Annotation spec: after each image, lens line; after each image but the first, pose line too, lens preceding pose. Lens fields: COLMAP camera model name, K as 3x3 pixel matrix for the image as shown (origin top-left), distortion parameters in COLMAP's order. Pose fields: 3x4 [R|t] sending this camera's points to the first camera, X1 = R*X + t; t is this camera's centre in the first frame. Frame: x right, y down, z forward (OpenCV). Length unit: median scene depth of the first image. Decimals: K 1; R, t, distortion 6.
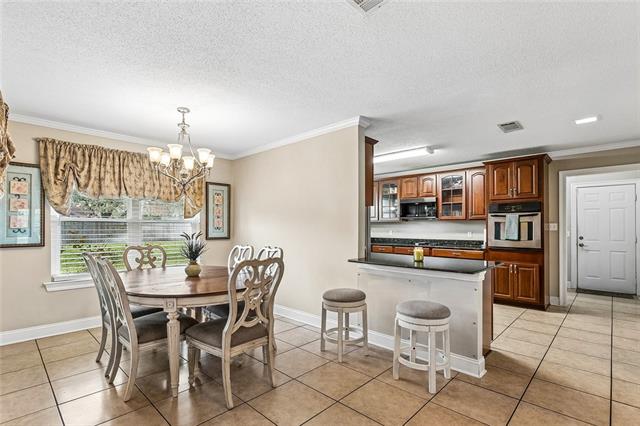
lens RADIAL K [[307.7, 0, 311.5], [0, 307.7, 223.3], [0, 0, 1]] dist [-0.004700, 0.001892]
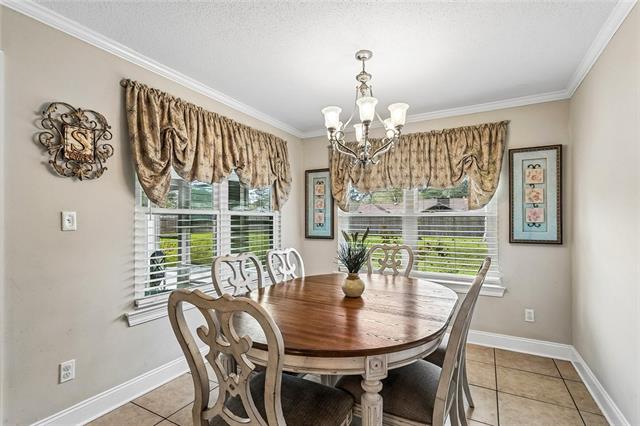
lens RADIAL K [[307.7, 0, 324.2], [0, 307.7, 216.9], [0, 0, 1]] dist [-0.004700, 0.001892]
pose [[0.283216, -0.014619, -0.958945, 0.156412], [0.011856, 0.999861, -0.011741, 0.003859], [0.958983, -0.008044, 0.283350, 0.499291]]
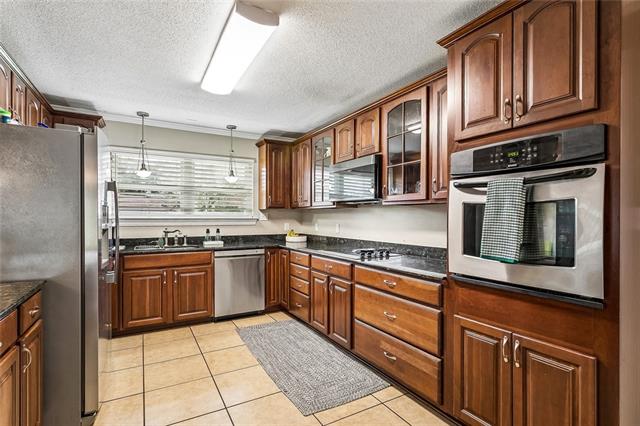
lens RADIAL K [[307.7, 0, 318.9], [0, 307.7, 218.1], [0, 0, 1]] dist [-0.004700, 0.001892]
pose [[0.966274, 0.003762, -0.257490, 0.562380], [-0.000741, 0.999930, 0.011828, 0.008006], [0.257517, -0.011238, 0.966208, 0.664473]]
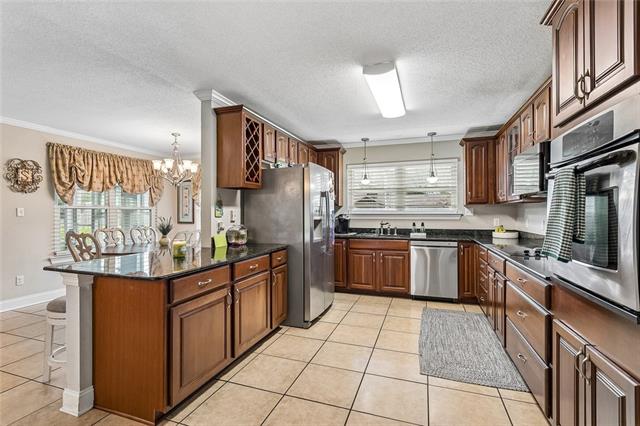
lens RADIAL K [[307.7, 0, 325.3], [0, 307.7, 212.5], [0, 0, 1]] dist [-0.004700, 0.001892]
pose [[0.435701, -0.002772, -0.900087, 0.858871], [0.011171, 0.999935, 0.002328, 0.009333], [0.900022, -0.011069, 0.435703, 0.699141]]
